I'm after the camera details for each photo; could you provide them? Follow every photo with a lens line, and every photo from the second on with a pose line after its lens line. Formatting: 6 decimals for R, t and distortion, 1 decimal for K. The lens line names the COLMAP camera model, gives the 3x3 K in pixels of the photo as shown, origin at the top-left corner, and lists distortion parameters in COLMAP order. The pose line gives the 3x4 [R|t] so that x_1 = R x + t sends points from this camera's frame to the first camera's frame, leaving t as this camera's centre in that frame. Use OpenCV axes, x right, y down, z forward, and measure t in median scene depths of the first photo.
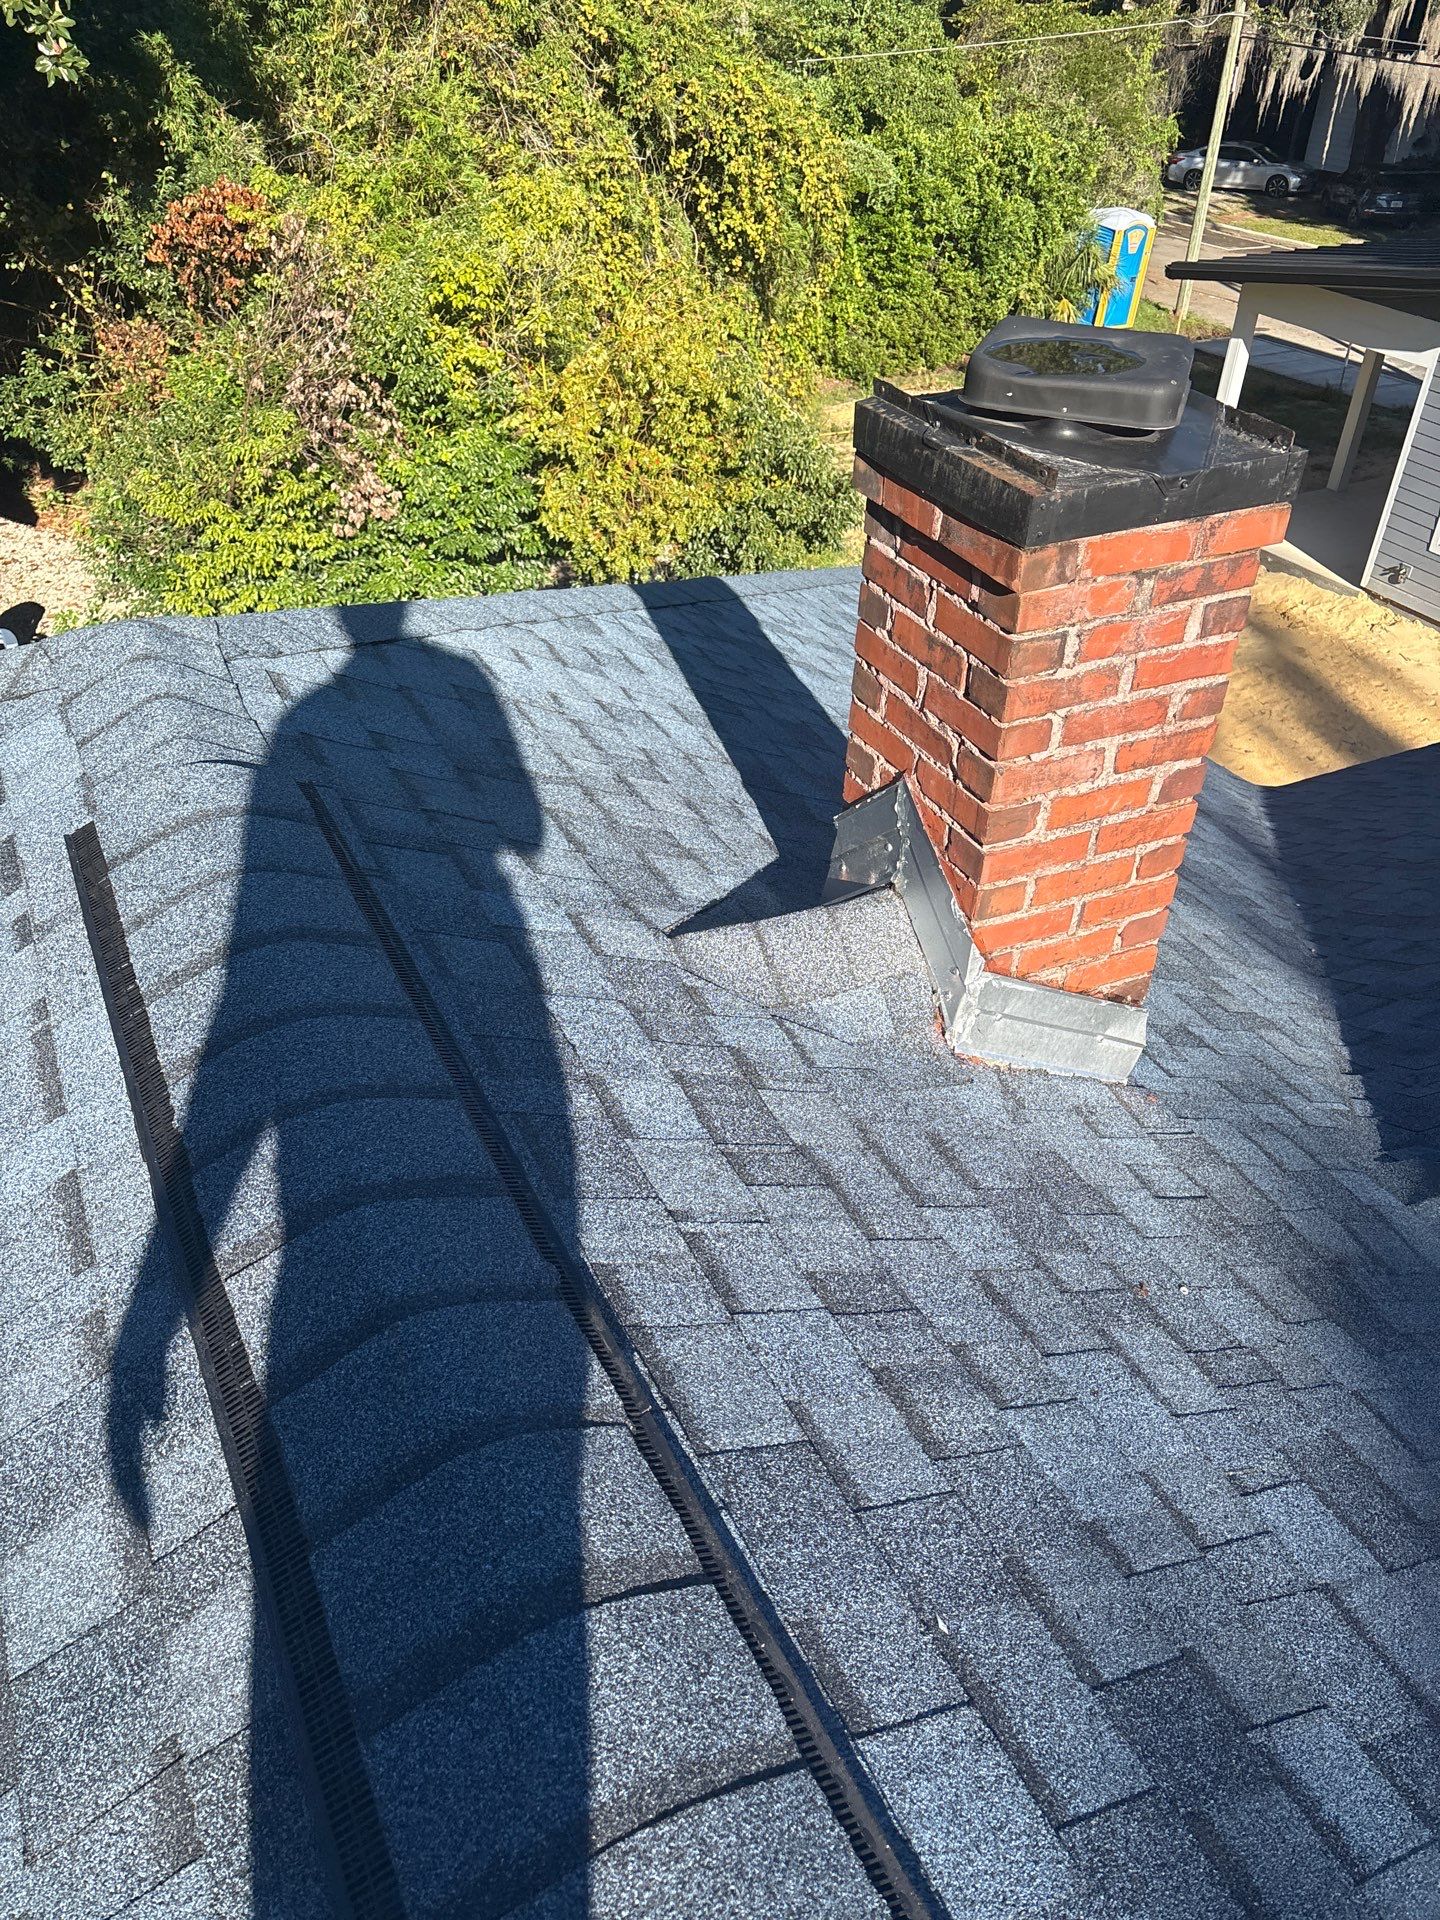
lens RADIAL K [[1394.5, 0, 681.8], [0, 1394.5, 941.0], [0, 0, 1]] dist [0.059046, -0.044897]
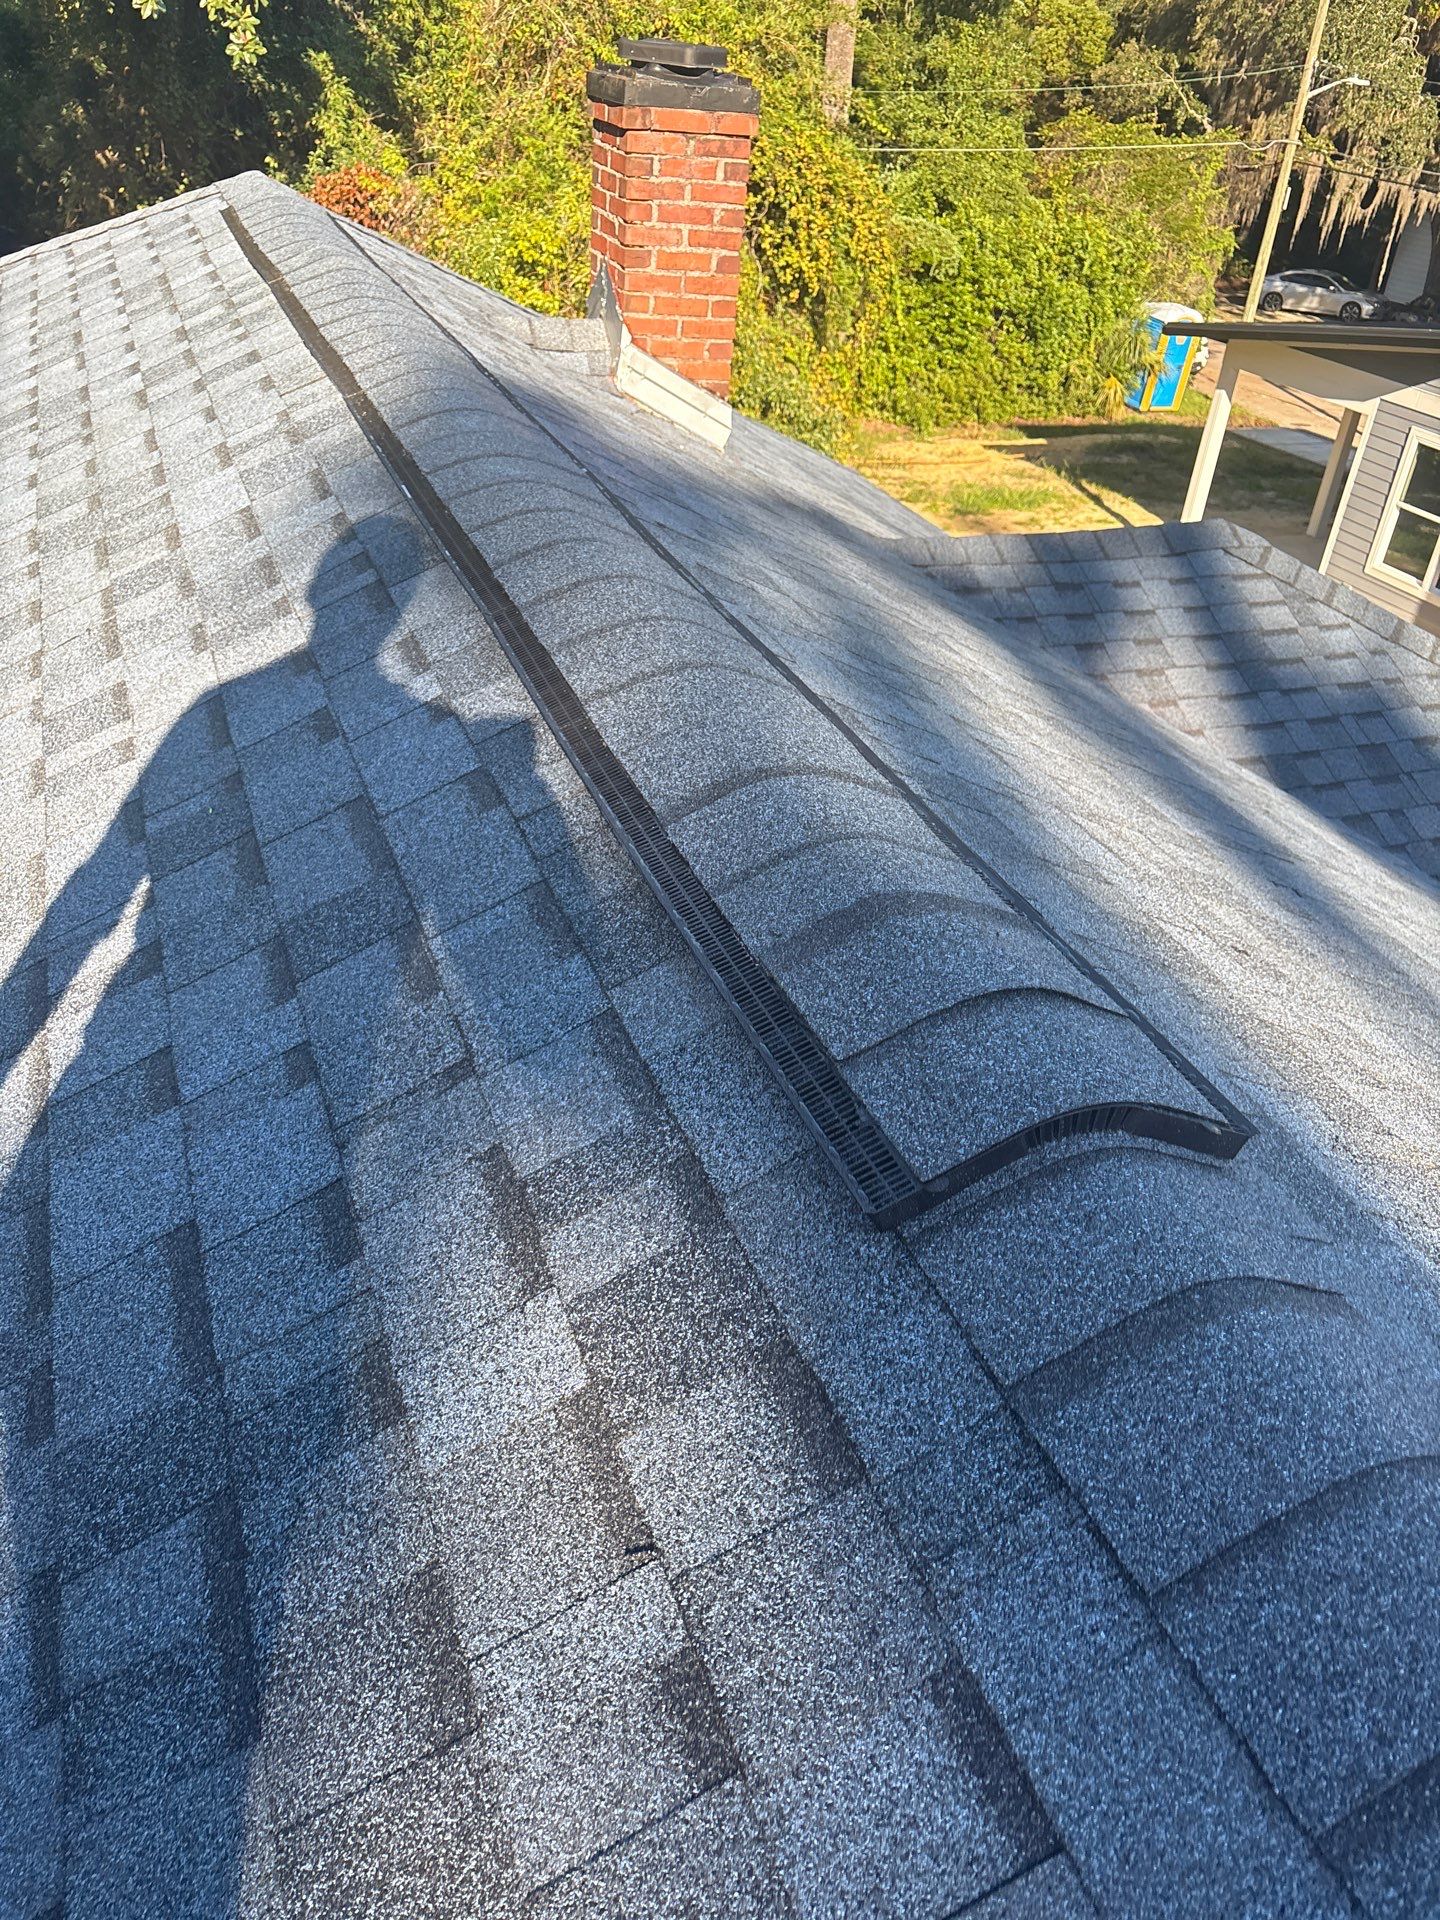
lens RADIAL K [[1427.0, 0, 712.5], [0, 1427.0, 922.4], [0, 0, 1]] dist [0.053195, -0.018427]
pose [[0.995046, 0.091703, -0.038389, 0.075311], [-0.094613, 0.992090, -0.082498, 0.158915], [0.030520, 0.085722, 0.995852, -0.165148]]
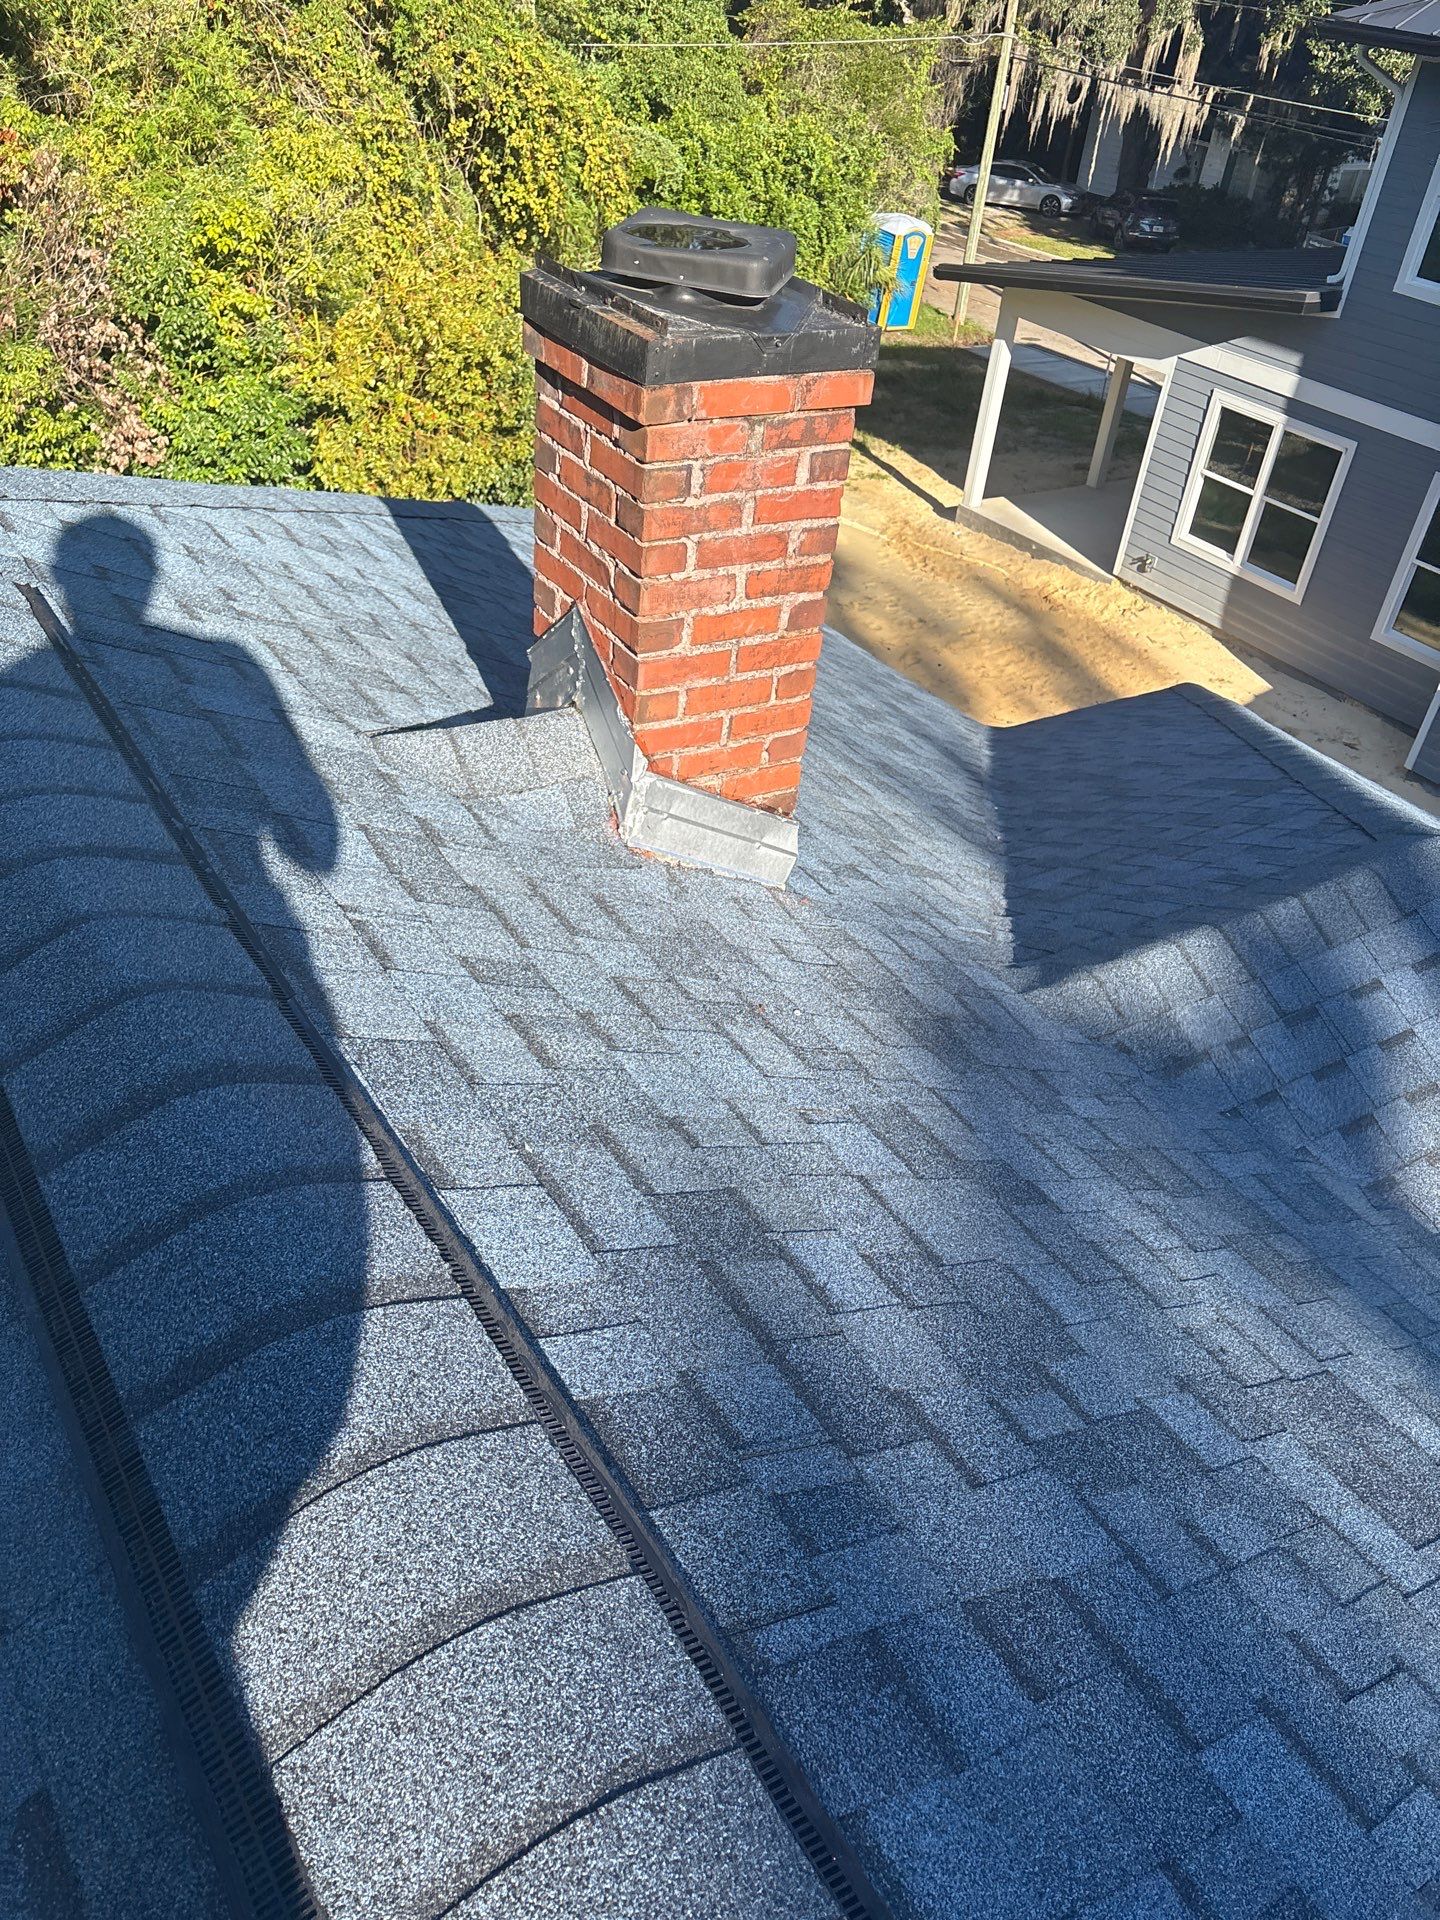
lens RADIAL K [[1427.0, 0, 712.5], [0, 1427.0, 922.4], [0, 0, 1]] dist [0.053195, -0.018427]
pose [[0.988506, -0.012475, 0.150665, 0.014573], [0.014830, 0.999785, -0.014523, 0.027746], [-0.150452, 0.016590, 0.988478, -0.031790]]
